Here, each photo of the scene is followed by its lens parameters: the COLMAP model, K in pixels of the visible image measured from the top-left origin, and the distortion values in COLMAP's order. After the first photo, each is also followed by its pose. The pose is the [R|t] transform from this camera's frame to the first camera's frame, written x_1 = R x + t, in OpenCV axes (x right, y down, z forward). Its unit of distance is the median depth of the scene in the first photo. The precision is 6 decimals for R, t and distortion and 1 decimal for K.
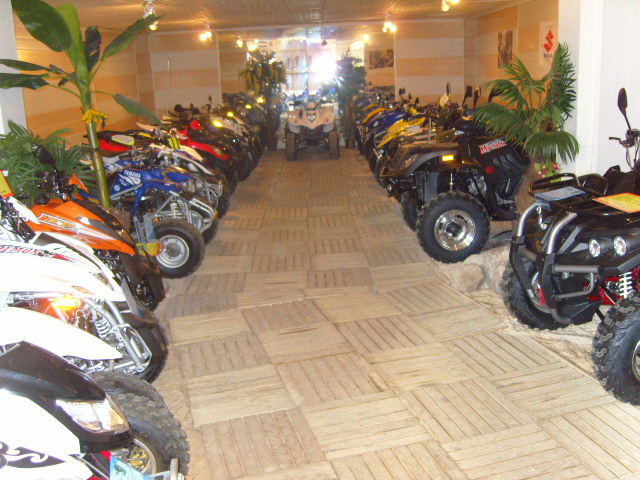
lens RADIAL K [[673.4, 0, 317.5], [0, 673.4, 238.7], [0, 0, 1]] dist [-0.108527, 0.000000]
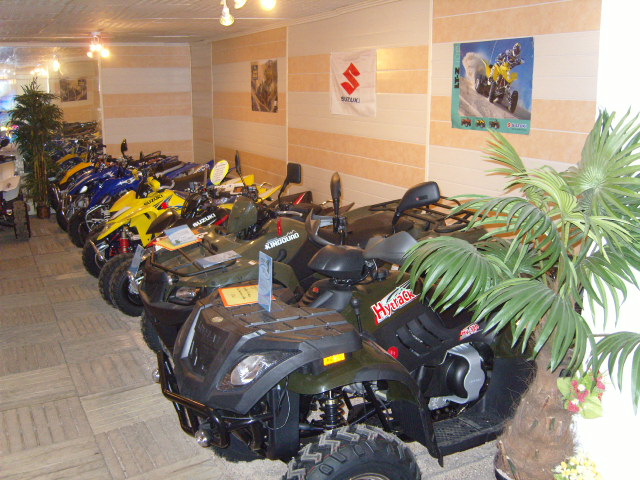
lens RADIAL K [[673.4, 0, 321.6], [0, 673.4, 243.3], [0, 0, 1]] dist [-0.108527, 0.000000]
pose [[0.894452, -0.068337, 0.441912, 0.000573], [0.082484, 0.996510, -0.012851, -0.086290], [-0.439491, 0.047945, 0.896966, 0.278214]]
